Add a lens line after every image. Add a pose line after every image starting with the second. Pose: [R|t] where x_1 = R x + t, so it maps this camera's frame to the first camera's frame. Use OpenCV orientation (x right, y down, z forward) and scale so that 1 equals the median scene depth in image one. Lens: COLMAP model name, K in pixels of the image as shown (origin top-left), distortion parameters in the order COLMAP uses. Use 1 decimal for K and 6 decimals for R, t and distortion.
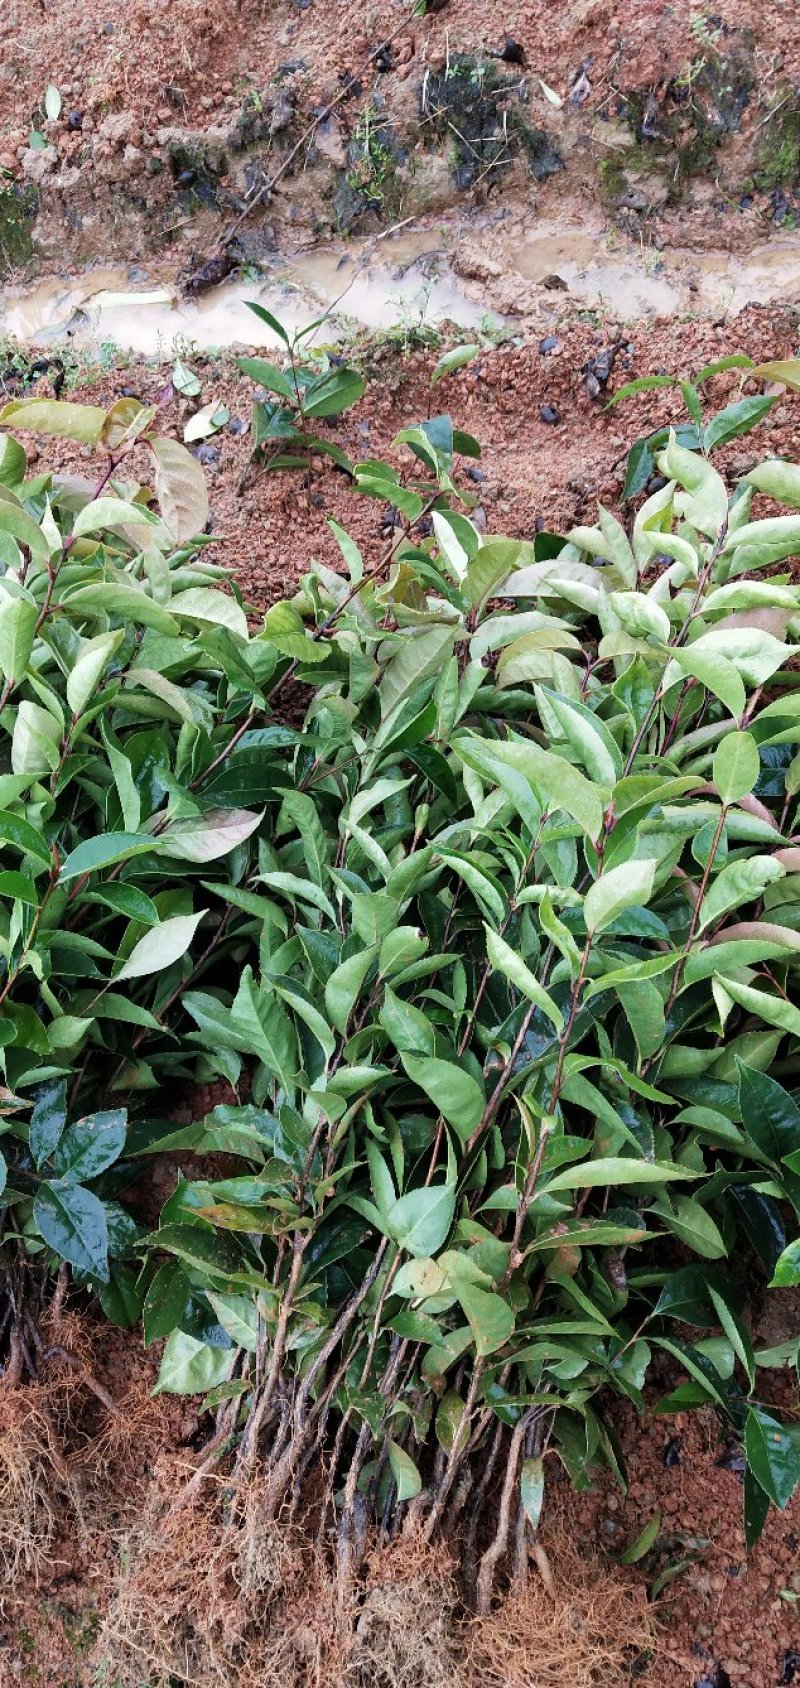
lens RADIAL K [[1276.9, 0, 400.9], [0, 1276.9, 844.6], [0, 0, 1]] dist [-0.000941, 0.003643]
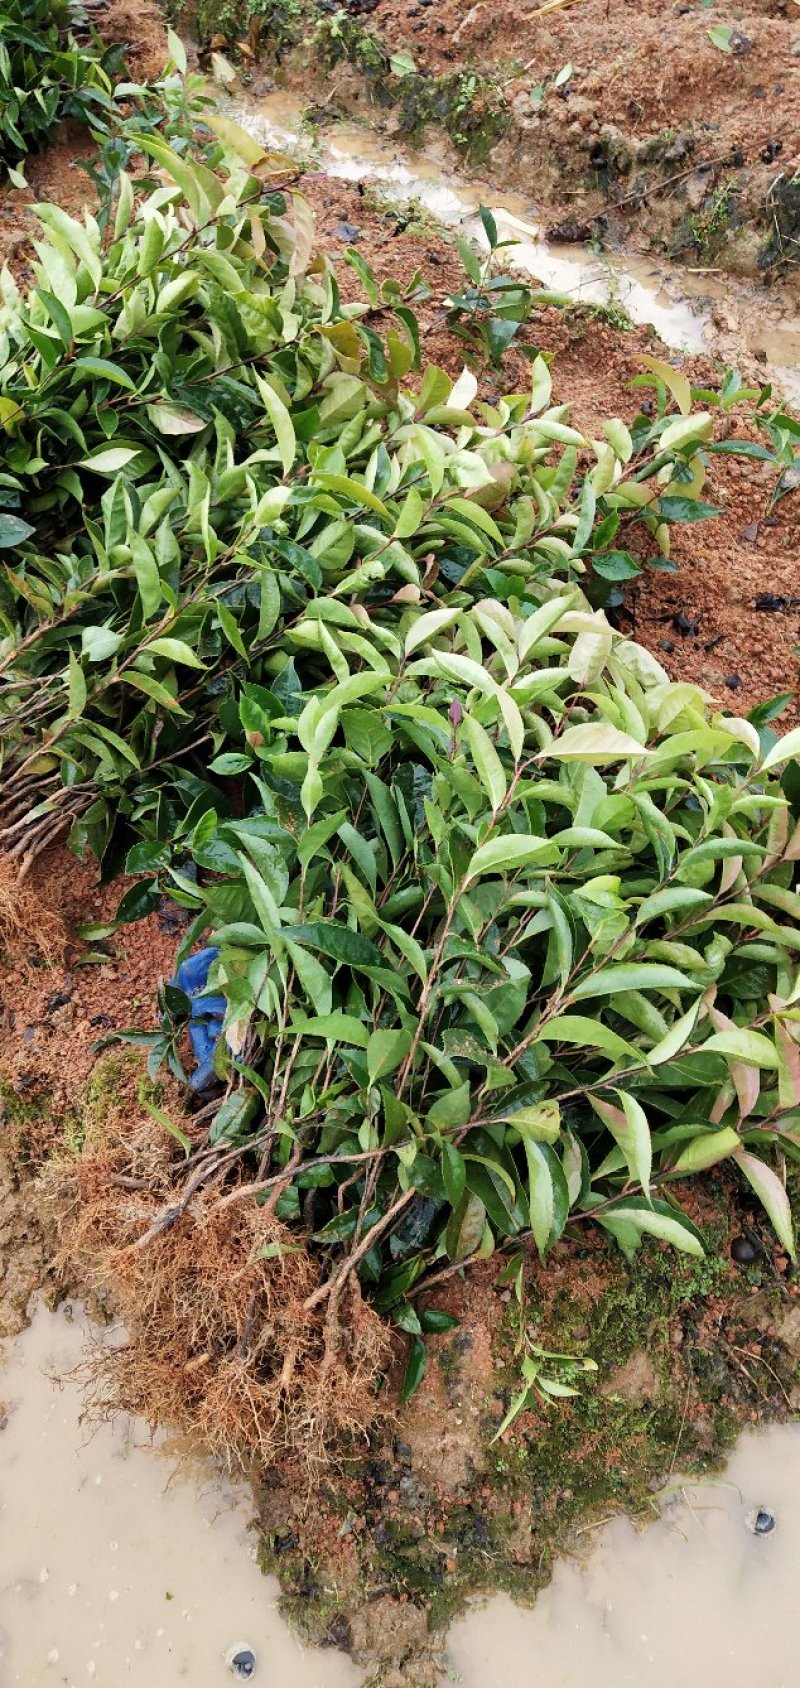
lens RADIAL K [[1276.9, 0, 399.3], [0, 1276.9, 843.0], [0, 0, 1]] dist [-0.000941, 0.003643]
pose [[0.759557, 0.597830, -0.256266, 0.427322], [-0.608237, 0.792430, 0.045844, 0.090933], [0.230480, 0.121049, 0.965518, -0.219730]]
